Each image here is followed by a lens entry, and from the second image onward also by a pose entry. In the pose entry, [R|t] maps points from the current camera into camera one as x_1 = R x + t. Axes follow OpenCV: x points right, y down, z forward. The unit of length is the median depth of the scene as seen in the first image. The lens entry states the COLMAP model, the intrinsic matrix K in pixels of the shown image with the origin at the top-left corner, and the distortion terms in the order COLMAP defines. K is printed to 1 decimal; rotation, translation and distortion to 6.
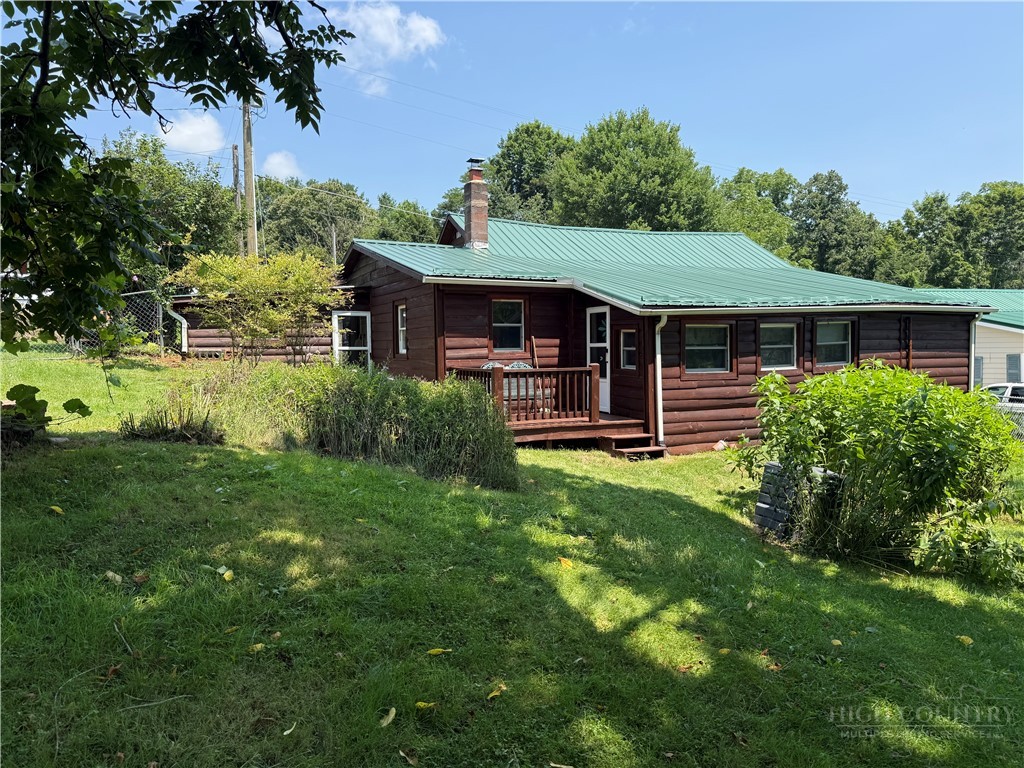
lens RADIAL K [[718.7, 0, 514.1], [0, 718.7, 389.0], [0, 0, 1]] dist [0.112198, -0.182154]
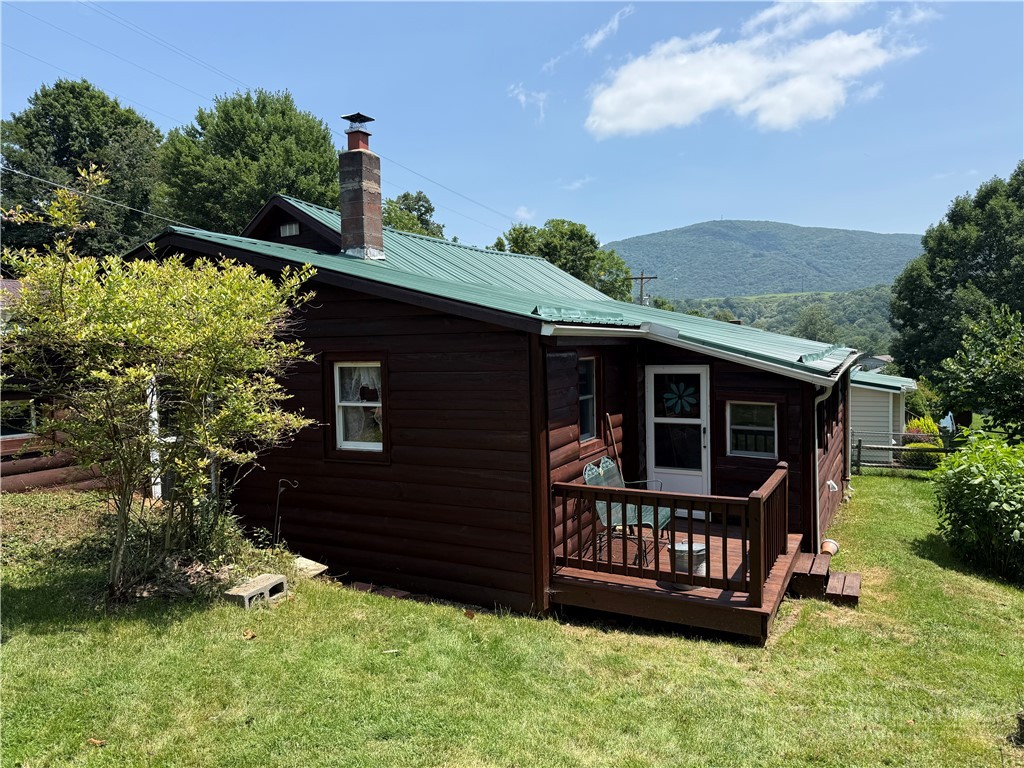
lens RADIAL K [[718.7, 0, 514.1], [0, 718.7, 389.0], [0, 0, 1]] dist [0.112198, -0.182154]
pose [[0.802236, -0.038284, 0.595778, -0.137123], [0.043705, 0.999030, 0.005346, -0.033569], [-0.595405, 0.021750, 0.803131, 0.178115]]
